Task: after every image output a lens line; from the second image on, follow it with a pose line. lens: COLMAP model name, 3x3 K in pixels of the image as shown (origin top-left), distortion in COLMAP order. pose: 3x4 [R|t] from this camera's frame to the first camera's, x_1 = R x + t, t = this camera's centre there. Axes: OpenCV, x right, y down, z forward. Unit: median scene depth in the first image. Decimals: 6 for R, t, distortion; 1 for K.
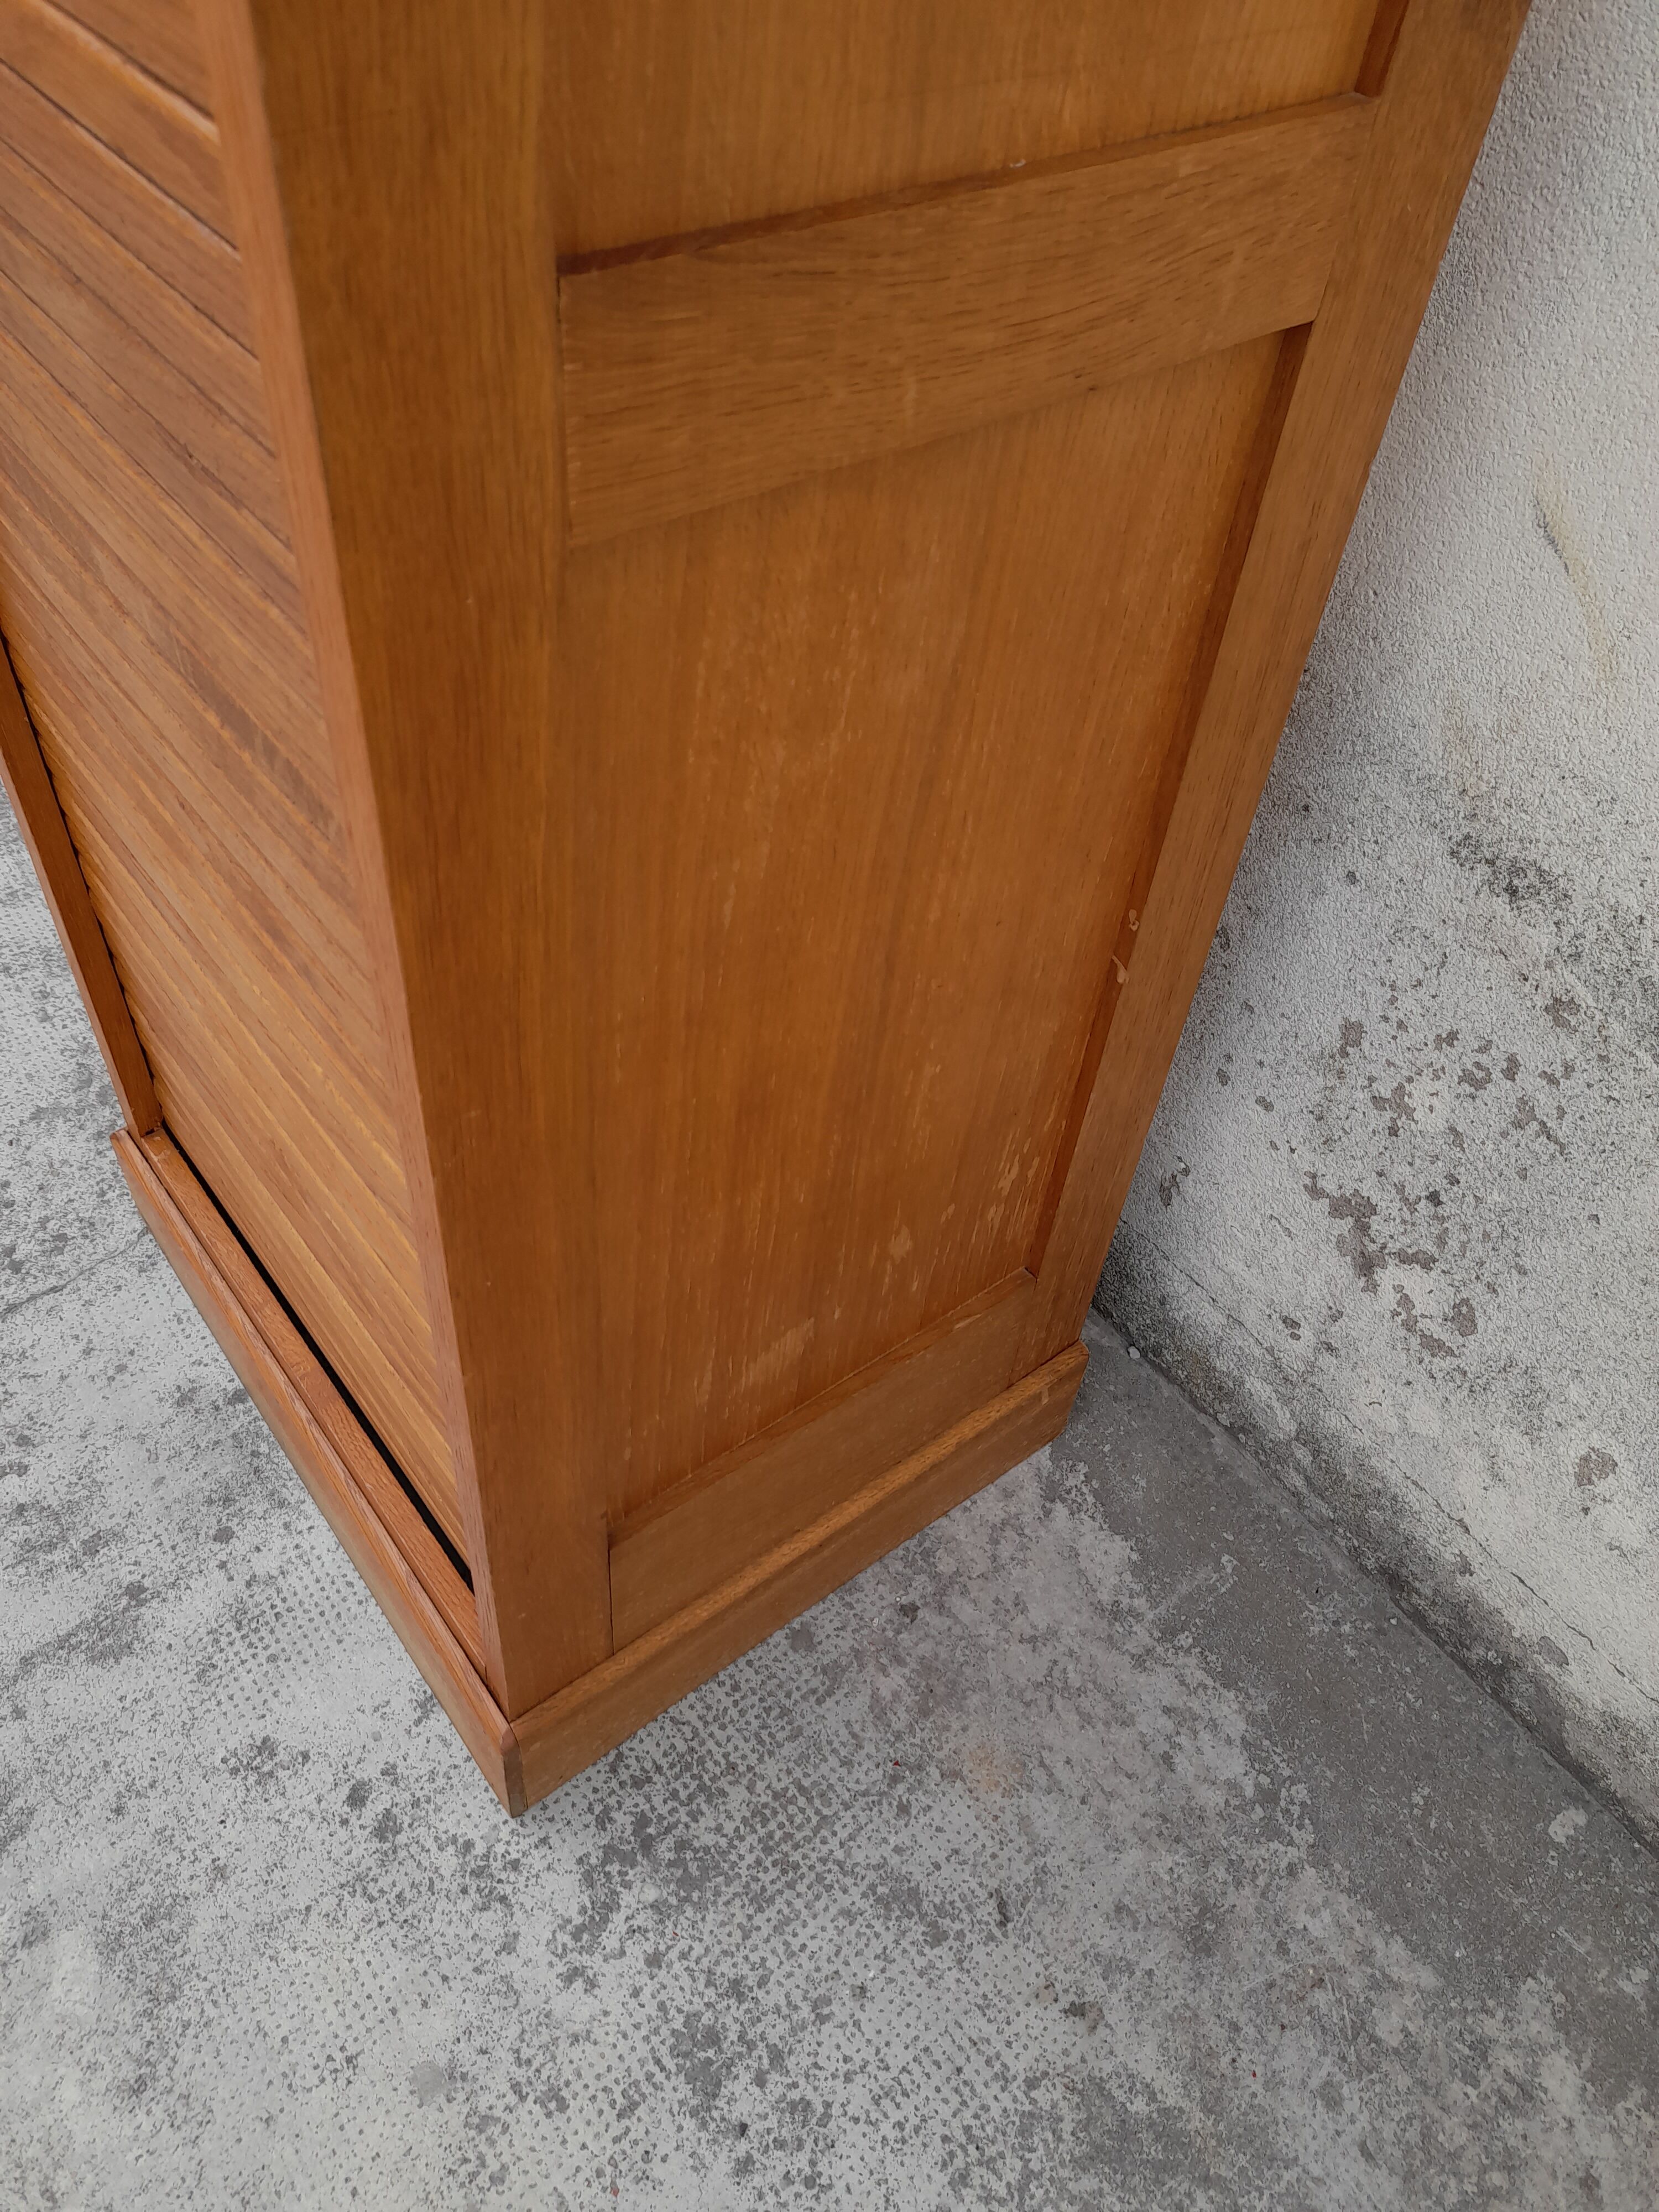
lens RADIAL K [[1631.4, 0, 837.2], [0, 1631.4, 1115.8], [0, 0, 1]] dist [0.034425, -0.030389]
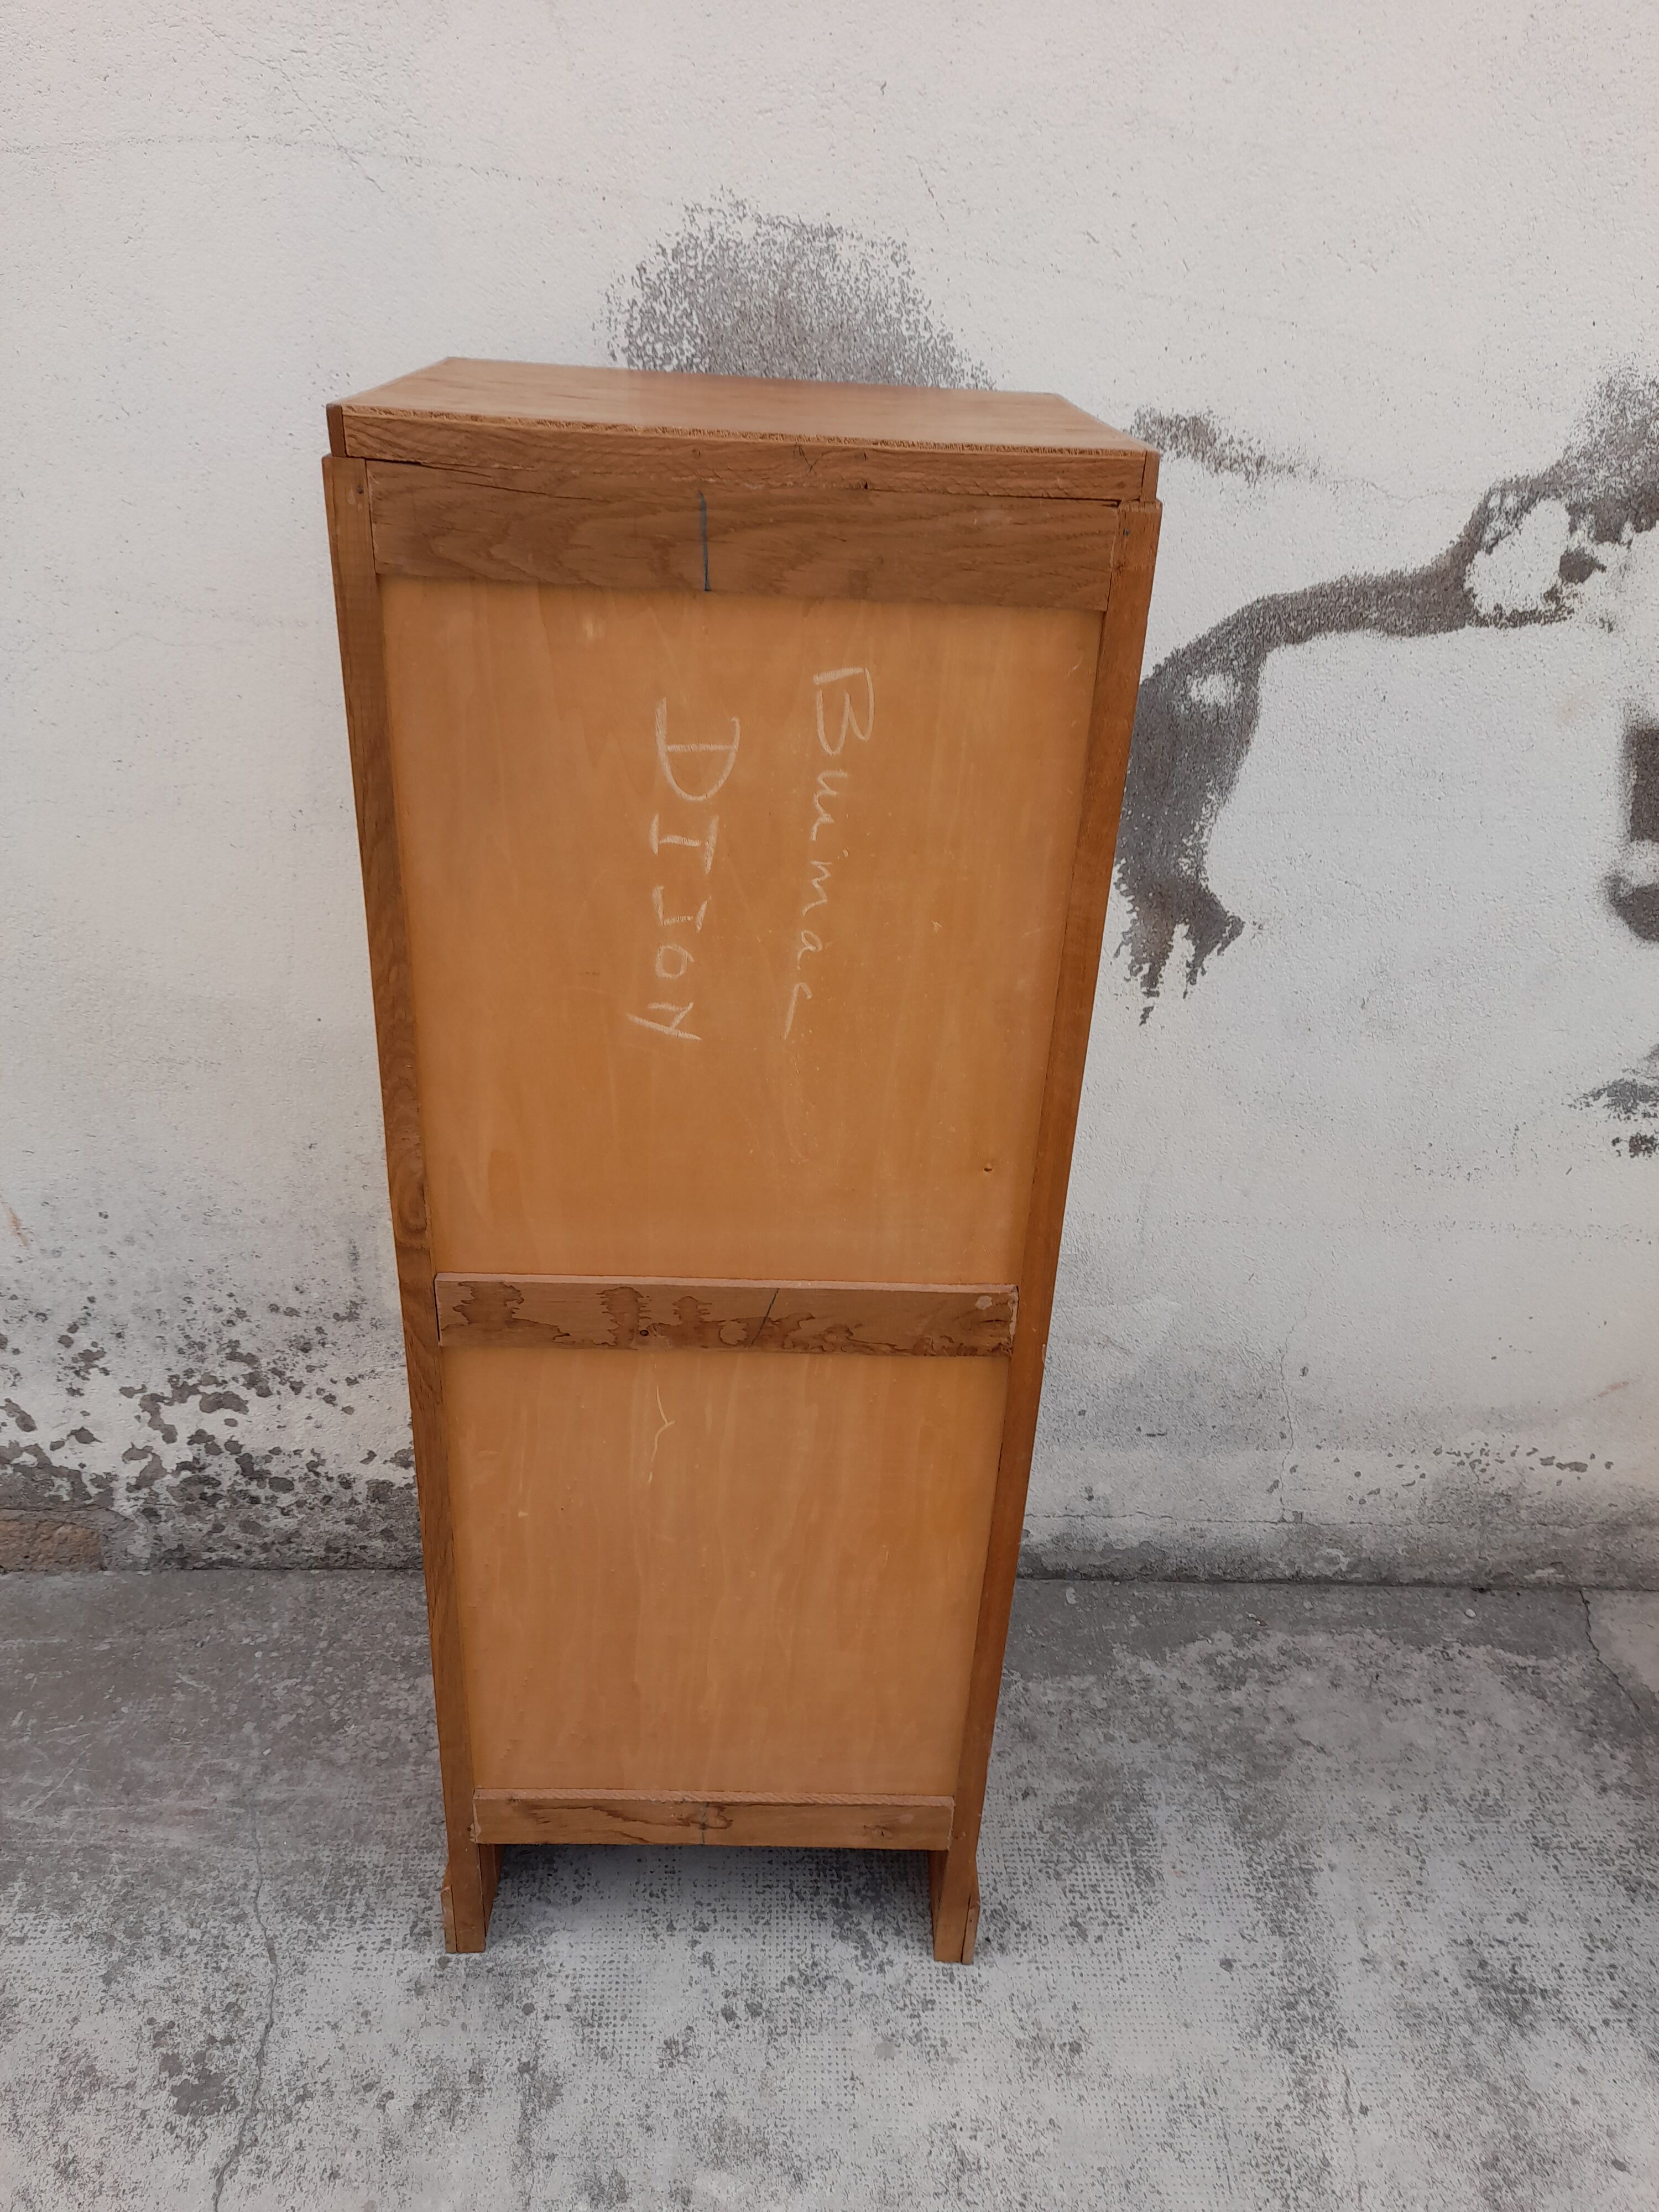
lens RADIAL K [[1631.4, 0, 835.1], [0, 1631.4, 1107.7], [0, 0, 1]] dist [0.034425, -0.030389]
pose [[0.588891, -0.424352, 0.687847, -1.000130], [0.591422, 0.806313, -0.008901, -0.269752], [-0.550843, 0.412049, 0.725802, -0.700583]]
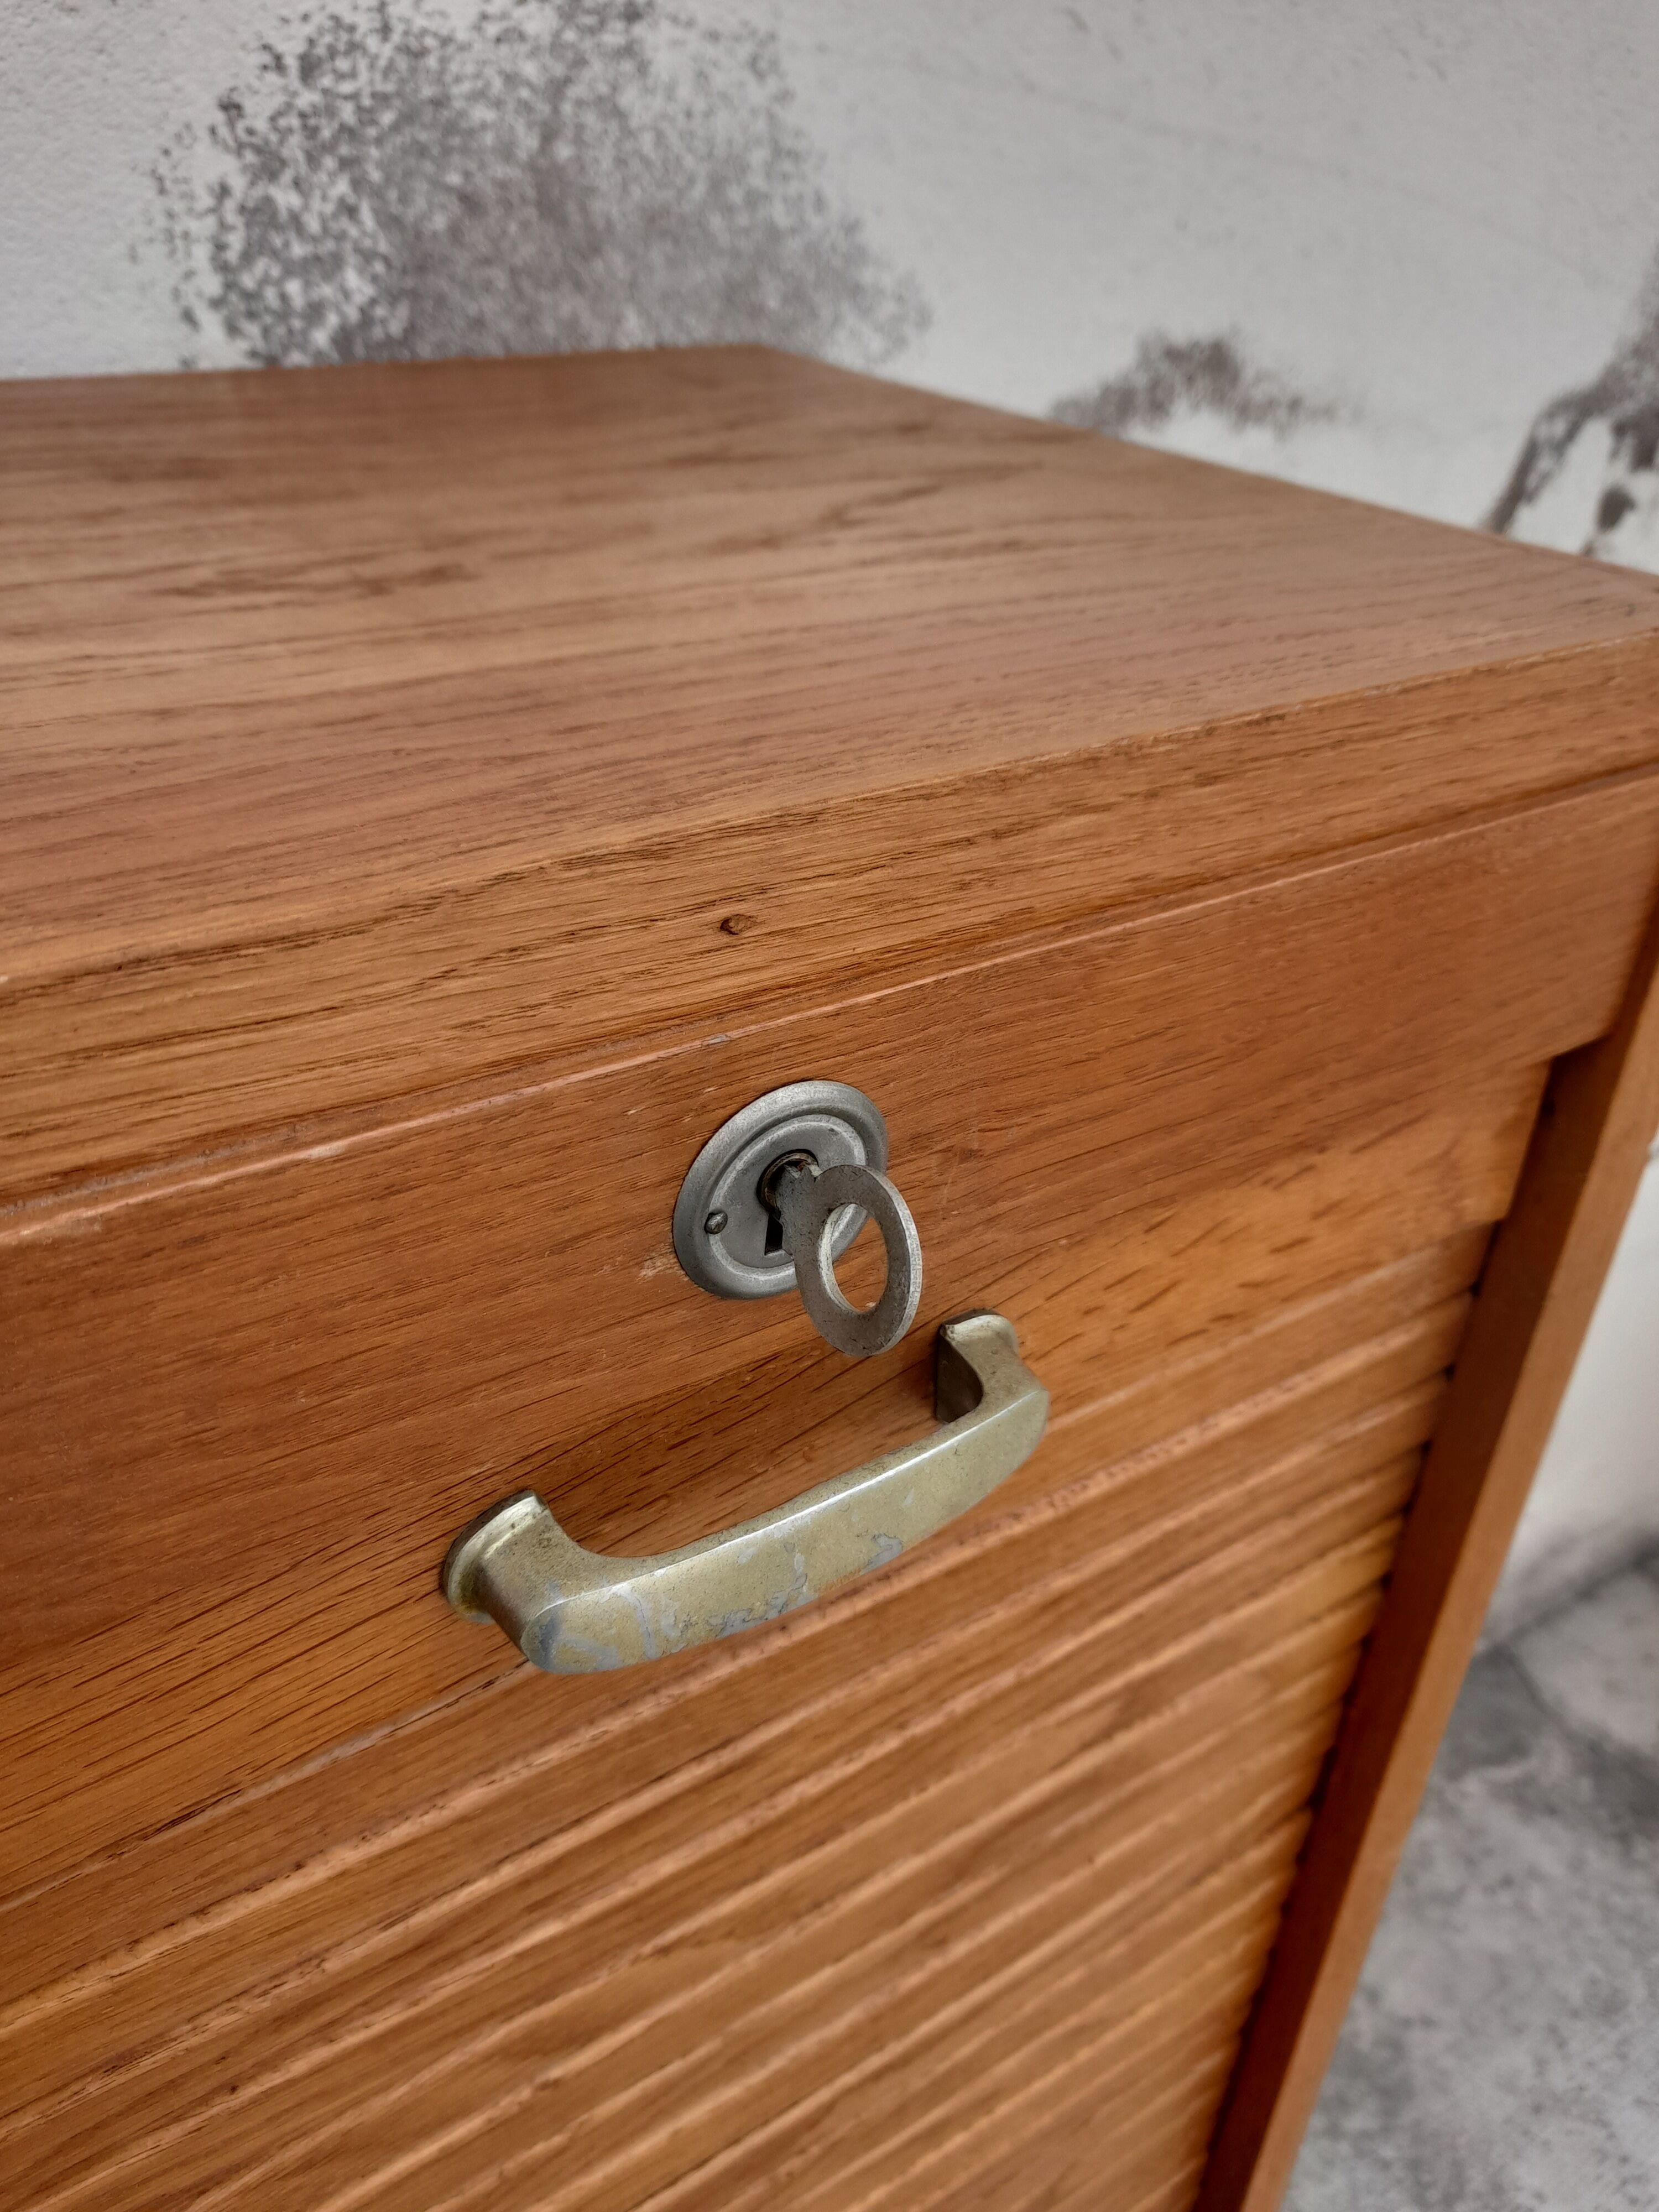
lens RADIAL K [[1701.0, 0, 830.2], [0, 1701.0, 1127.1], [0, 0, 1]] dist [-0.030206, 0.021946]
pose [[0.102393, -0.590698, 0.800369, -0.447543], [0.706909, 0.609286, 0.359237, -0.848719], [-0.699854, 0.529005, 0.479956, -0.076635]]
